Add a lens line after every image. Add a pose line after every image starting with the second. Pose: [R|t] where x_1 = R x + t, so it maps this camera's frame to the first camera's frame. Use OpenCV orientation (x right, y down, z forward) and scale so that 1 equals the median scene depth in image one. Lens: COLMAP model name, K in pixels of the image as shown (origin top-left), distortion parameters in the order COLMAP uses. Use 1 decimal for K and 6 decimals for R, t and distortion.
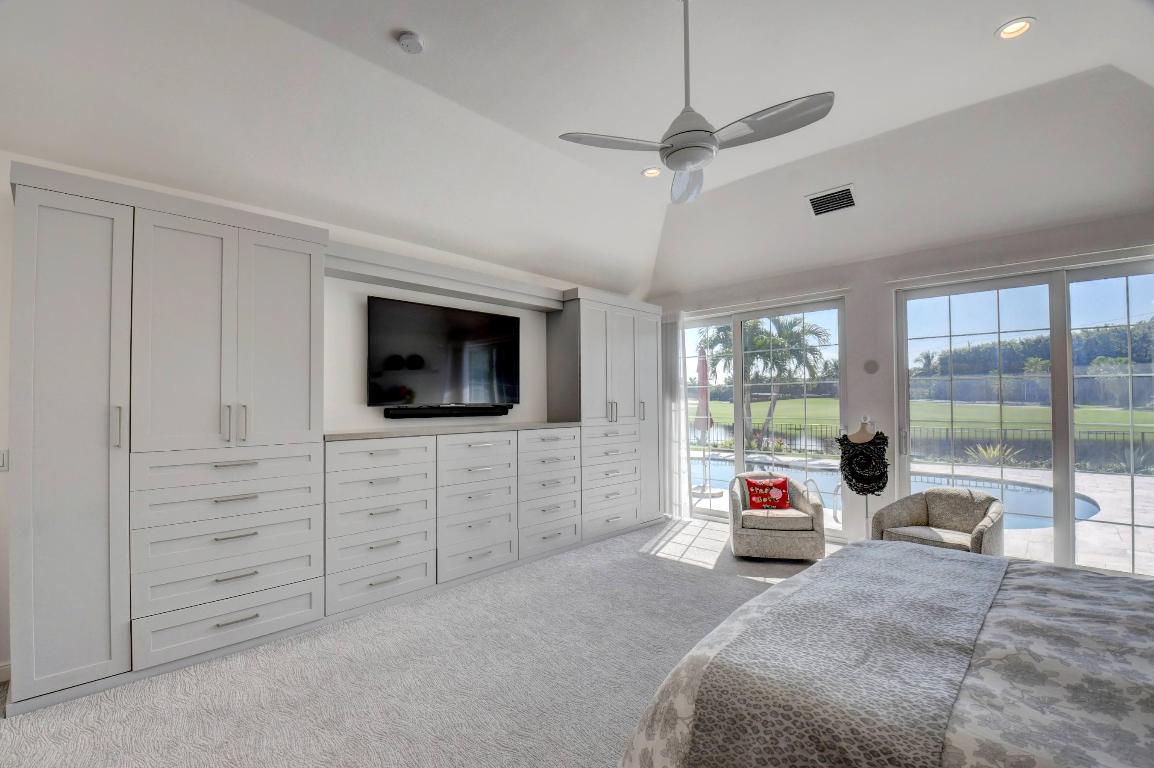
lens RADIAL K [[505.1, 0, 575.3], [0, 505.1, 391.2], [0, 0, 1]] dist [0.016254, -0.028158]
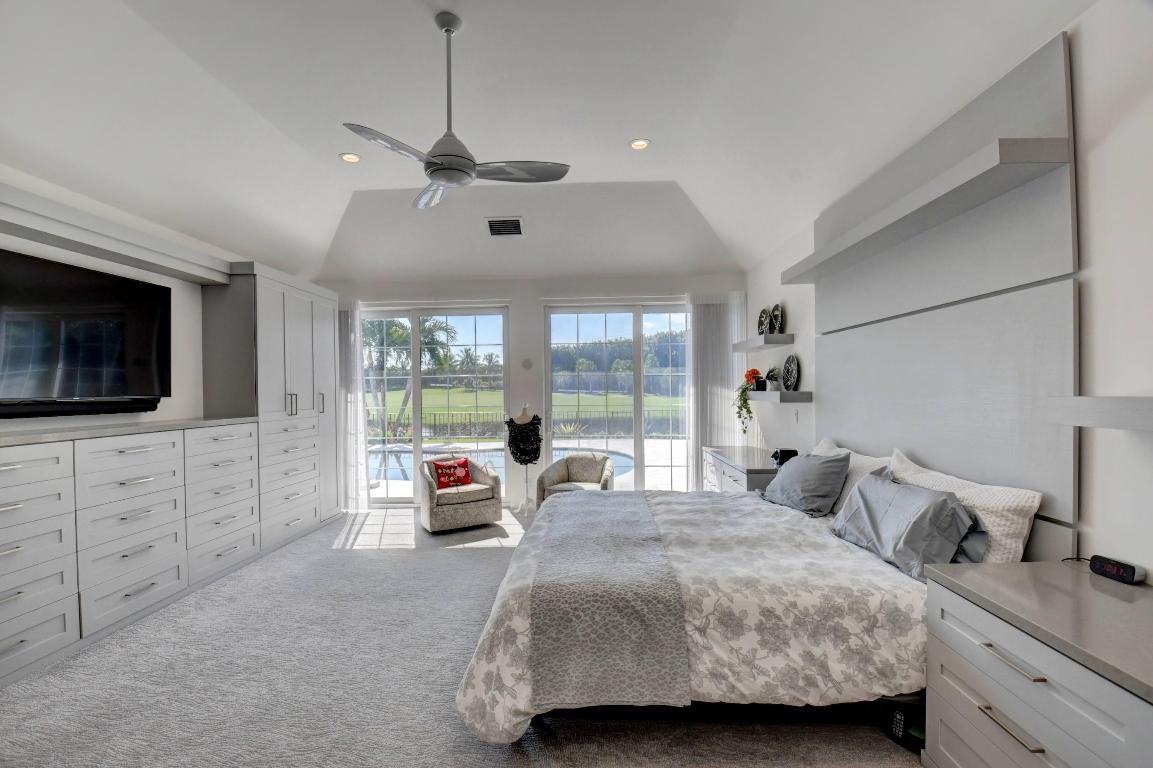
lens RADIAL K [[504.7, 0, 574.8], [0, 504.7, 391.1], [0, 0, 1]] dist [0.016254, -0.028158]
pose [[0.745242, -0.006384, 0.666764, -0.170849], [-0.005076, 0.999871, 0.015247, 0.001202], [-0.666775, -0.014747, 0.745113, -0.016708]]
